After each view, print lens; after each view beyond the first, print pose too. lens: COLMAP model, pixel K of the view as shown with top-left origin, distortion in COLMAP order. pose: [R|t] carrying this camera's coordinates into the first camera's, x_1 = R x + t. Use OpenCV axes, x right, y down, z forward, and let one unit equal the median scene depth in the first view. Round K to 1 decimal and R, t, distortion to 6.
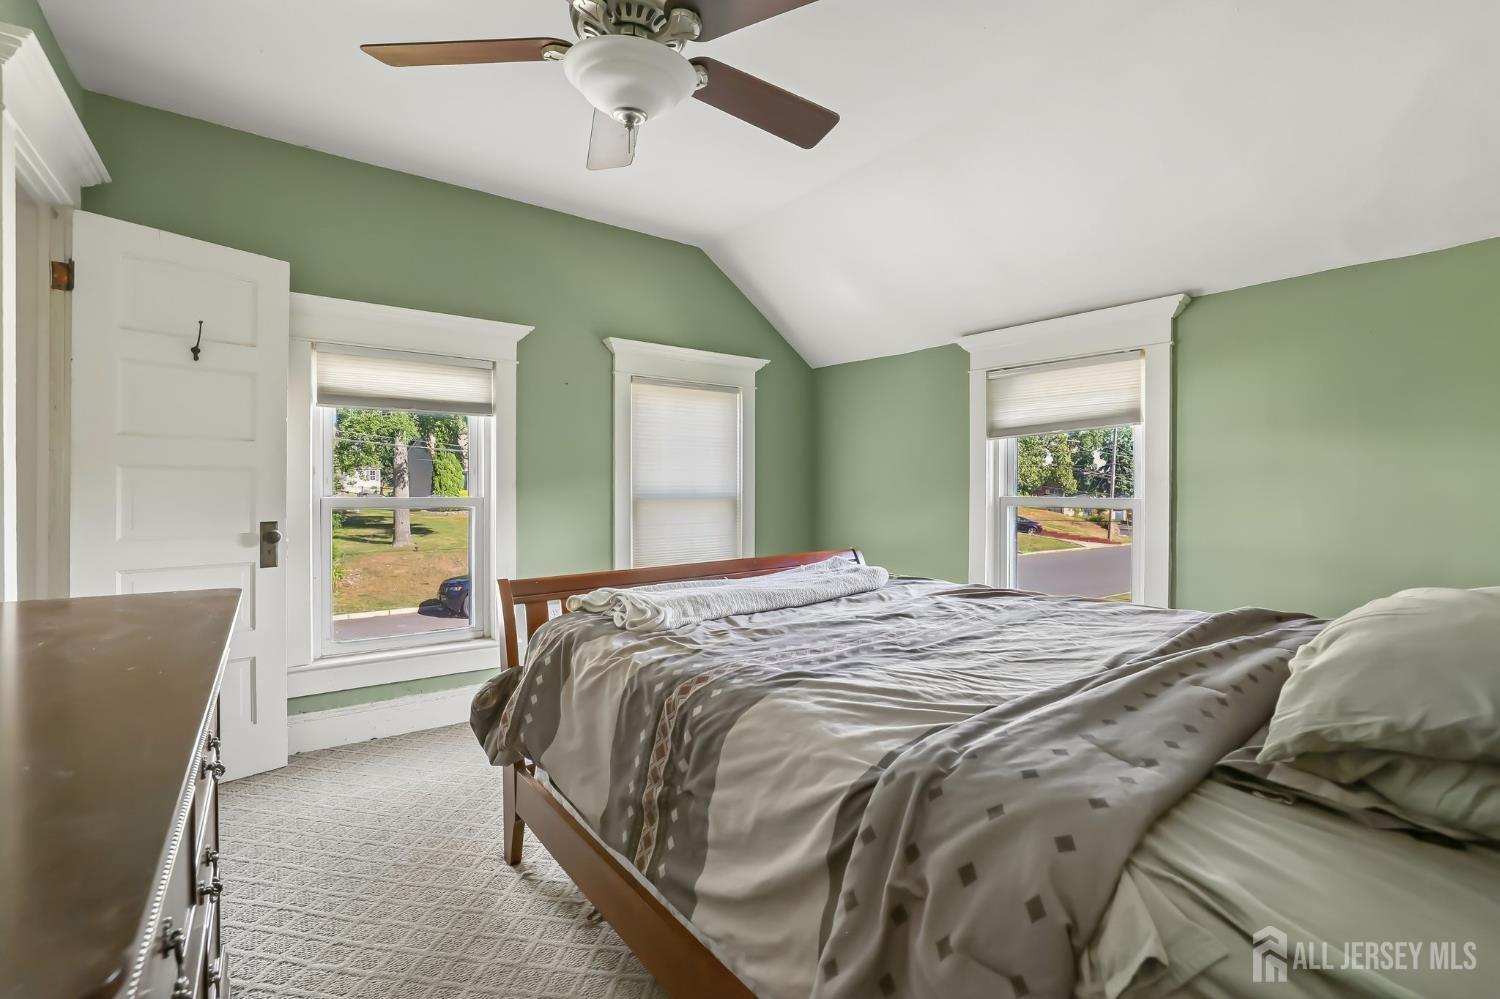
lens RADIAL K [[649.7, 0, 750.7], [0, 649.7, 486.4], [0, 0, 1]] dist [-0.045119, 0.014971]
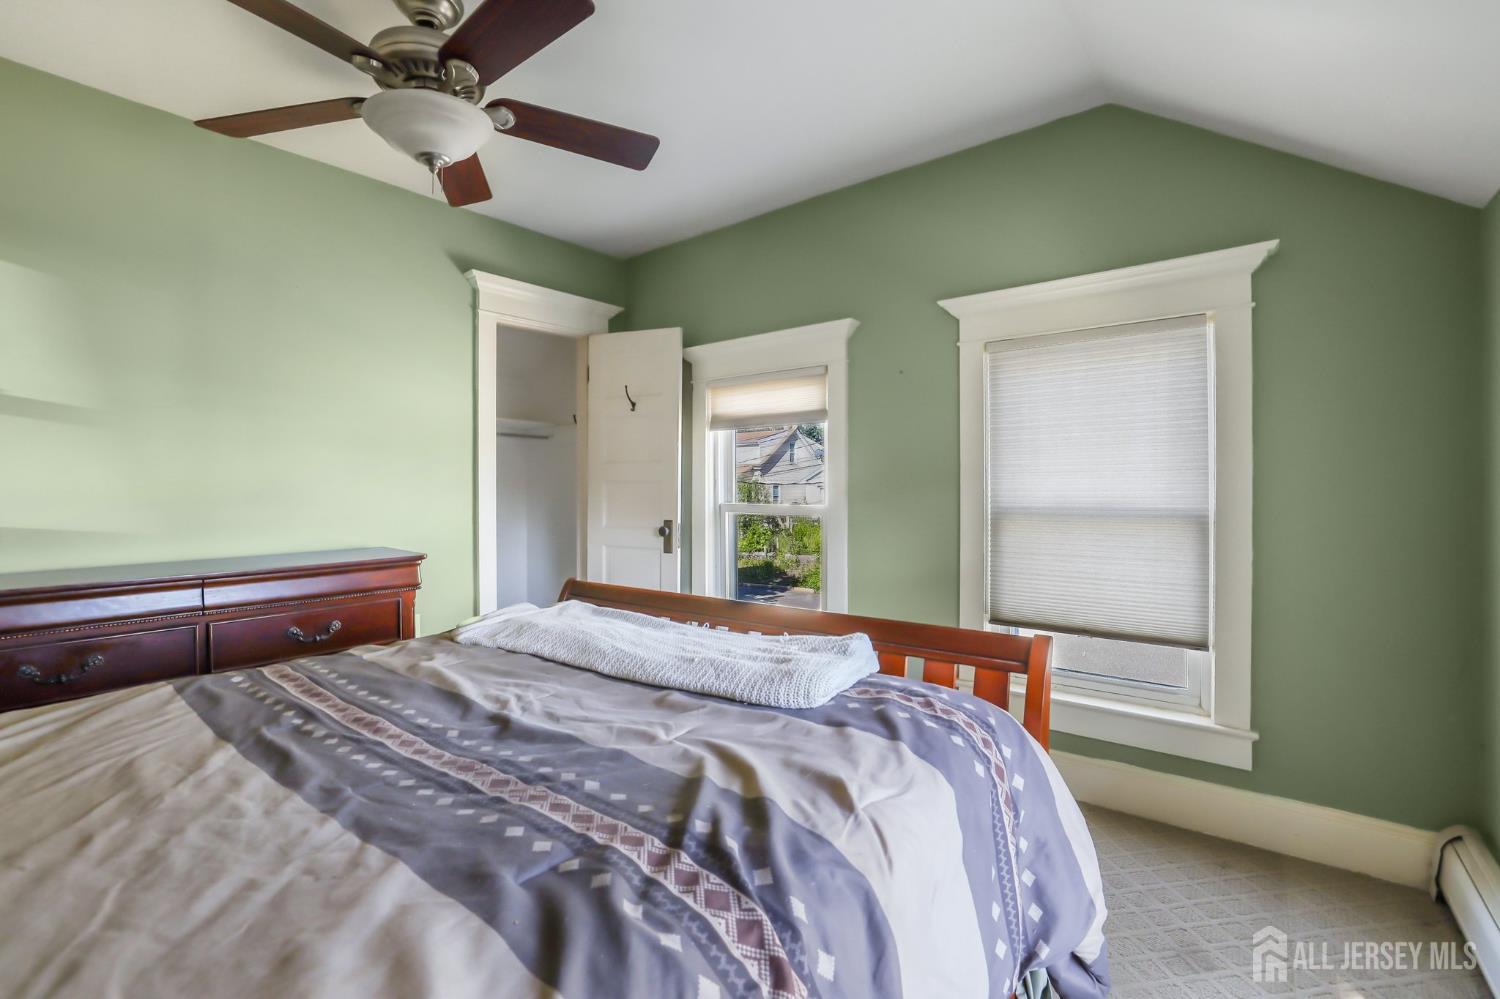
lens RADIAL K [[649.7, 0, 750.7], [0, 649.7, 486.4], [0, 0, 1]] dist [-0.045119, 0.014971]
pose [[0.254903, -0.007071, -0.966941, 0.577114], [0.000023, 0.999973, -0.007307, -0.006396], [0.966967, 0.001840, 0.254896, 0.729573]]
